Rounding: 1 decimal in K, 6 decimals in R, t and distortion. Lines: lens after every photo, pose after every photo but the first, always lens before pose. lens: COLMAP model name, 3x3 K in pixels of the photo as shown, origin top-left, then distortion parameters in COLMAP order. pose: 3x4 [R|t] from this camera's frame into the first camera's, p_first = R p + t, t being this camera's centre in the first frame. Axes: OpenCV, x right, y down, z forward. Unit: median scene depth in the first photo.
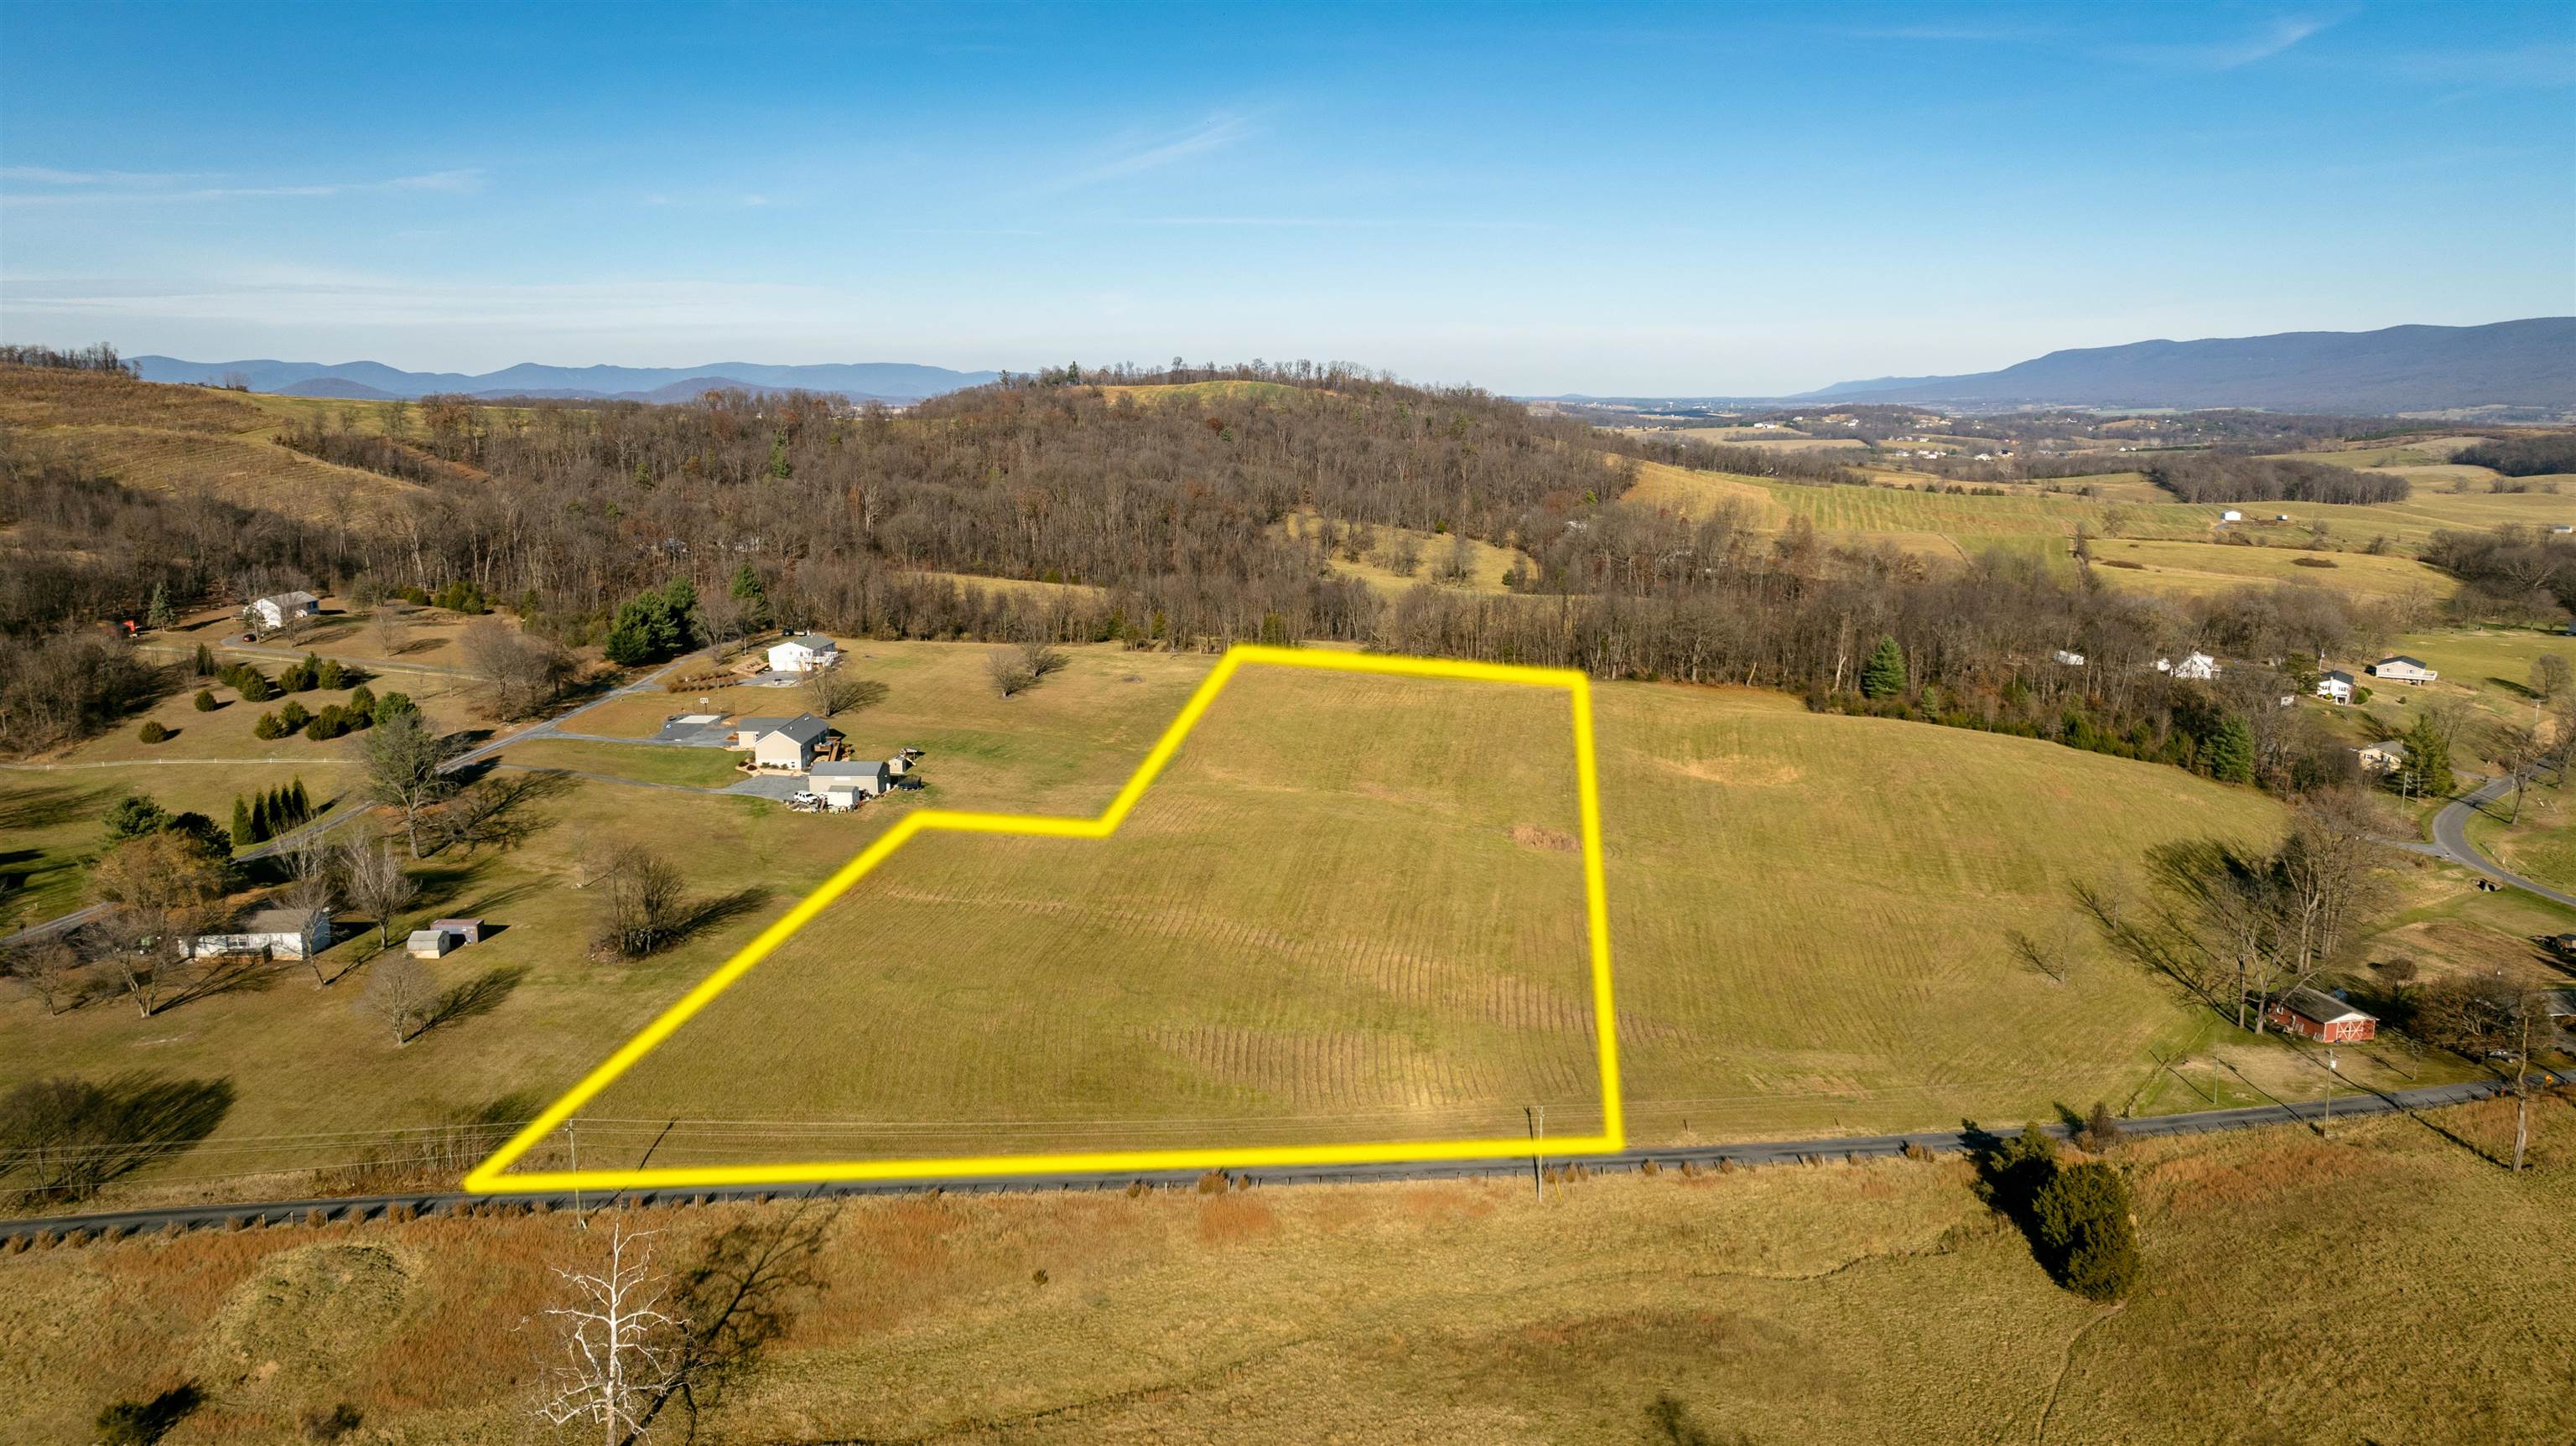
lens RADIAL K [[1822.6, 0, 1297.7], [0, 1822.6, 715.1], [0, 0, 1]] dist [-0.018761, 0.008294]
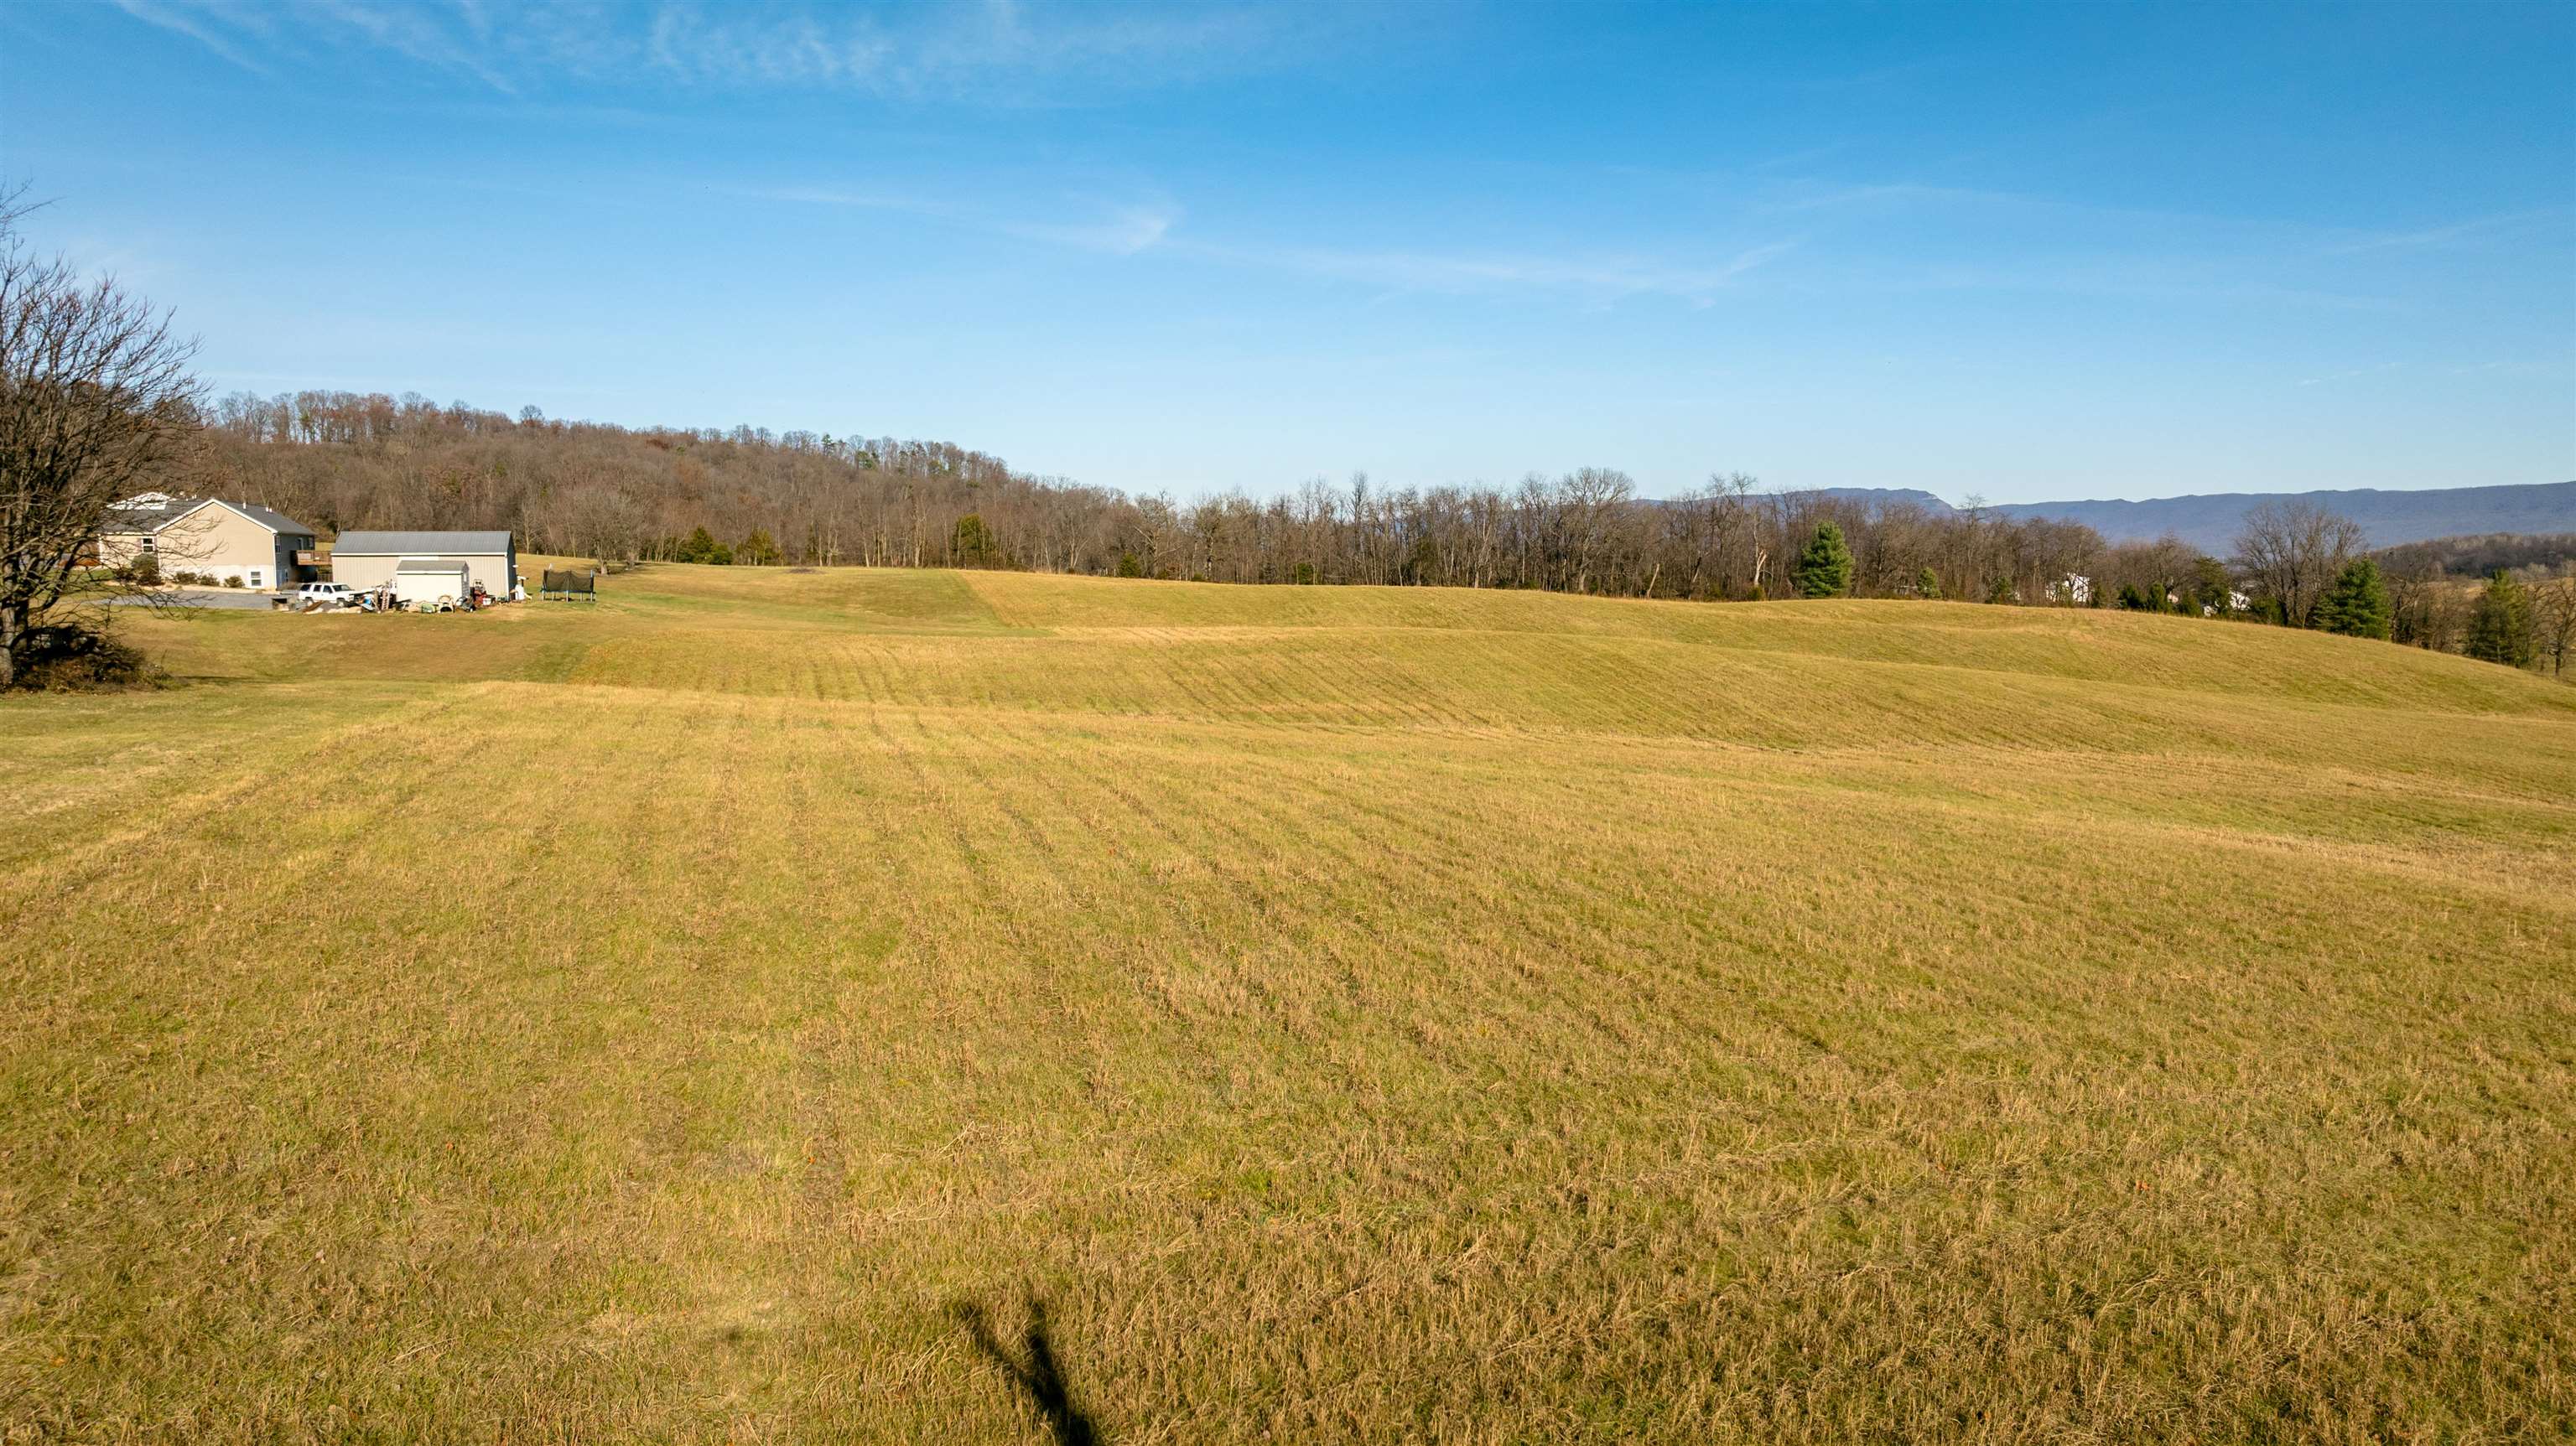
lens RADIAL K [[1822.6, 0, 1297.7], [0, 1822.6, 715.1], [0, 0, 1]] dist [-0.018761, 0.008294]
pose [[0.933309, -0.043329, 0.356451, -0.151979], [0.083827, 0.991555, -0.098957, 0.093976], [-0.349153, 0.122237, 0.929059, 0.389076]]
